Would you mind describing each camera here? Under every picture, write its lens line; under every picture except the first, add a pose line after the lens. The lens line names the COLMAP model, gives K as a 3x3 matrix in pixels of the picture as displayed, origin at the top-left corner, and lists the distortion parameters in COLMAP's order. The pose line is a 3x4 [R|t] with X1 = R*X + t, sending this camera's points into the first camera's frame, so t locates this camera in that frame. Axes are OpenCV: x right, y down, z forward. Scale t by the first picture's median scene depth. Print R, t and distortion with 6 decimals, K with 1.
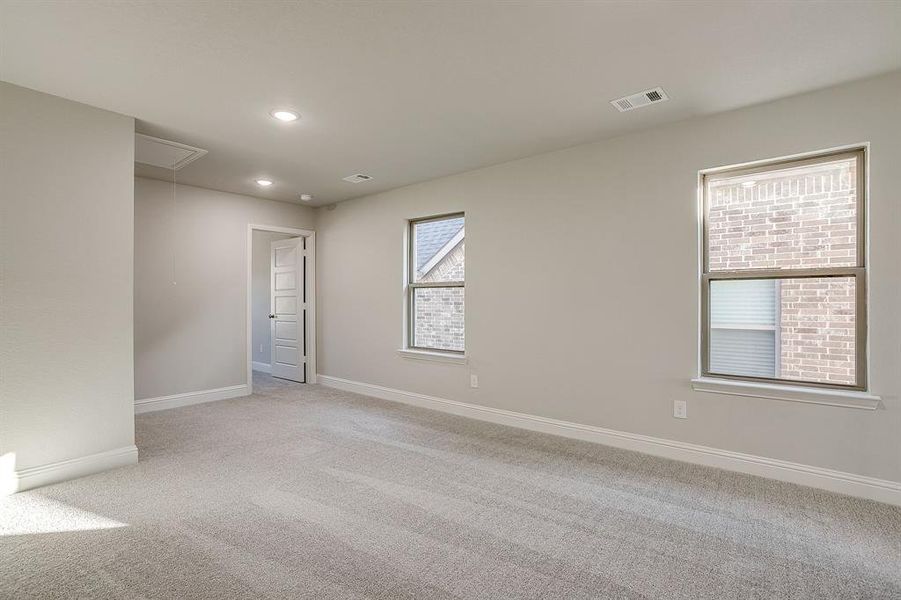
lens RADIAL K [[432.9, 0, 453.3], [0, 432.9, 299.1], [0, 0, 1]] dist [-0.063062, 0.035031]
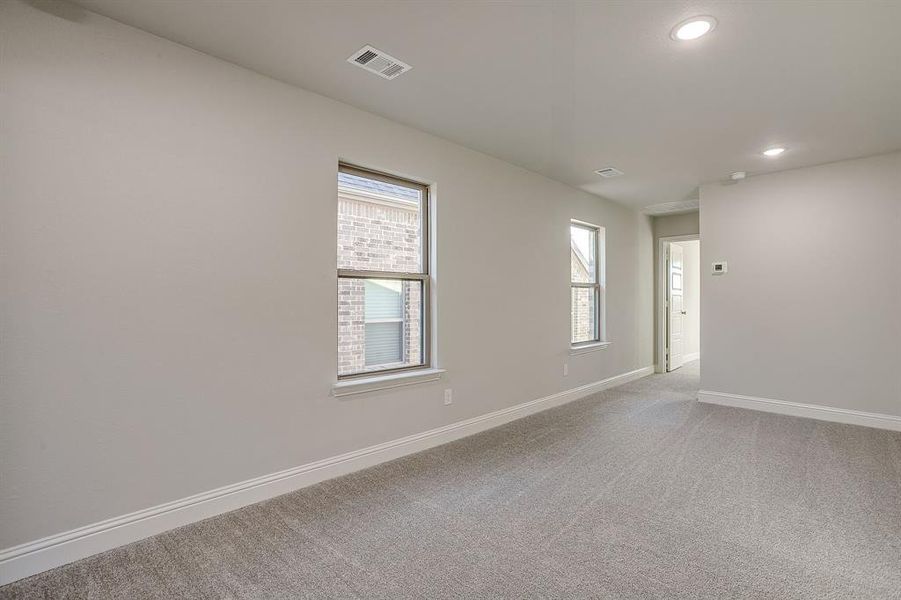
lens RADIAL K [[432.9, 0, 453.3], [0, 432.9, 299.1], [0, 0, 1]] dist [-0.063062, 0.035031]
pose [[0.087728, 0.002375, 0.996142, -0.712552], [-0.005613, 0.999982, -0.001890, 0.004774], [-0.996129, -0.005426, 0.087740, 0.849766]]
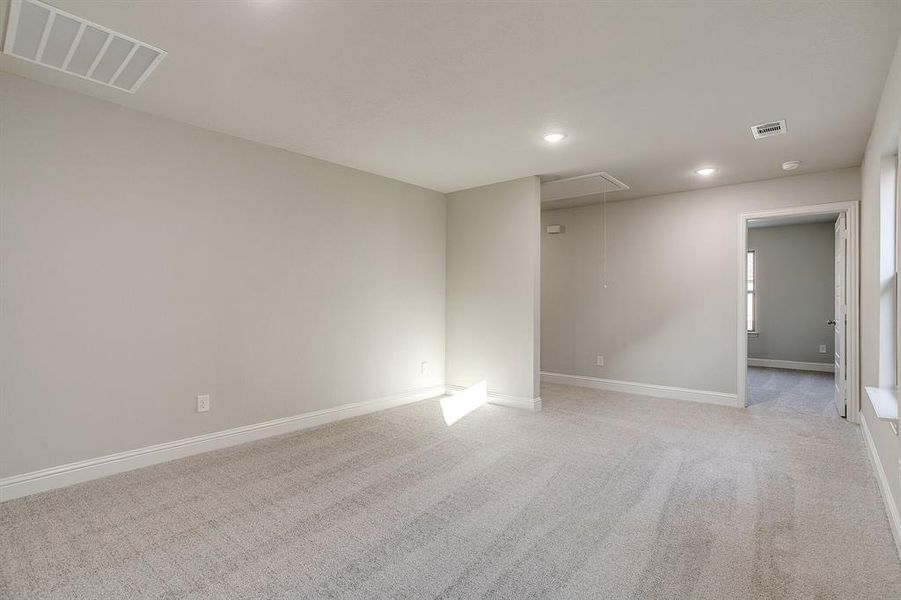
lens RADIAL K [[432.9, 0, 453.3], [0, 432.9, 299.1], [0, 0, 1]] dist [-0.063062, 0.035031]
pose [[-0.015879, -0.002186, -0.999872, 0.473049], [-0.000127, 0.999998, -0.002184, 0.002431], [0.999874, 0.000092, -0.015879, 0.484531]]
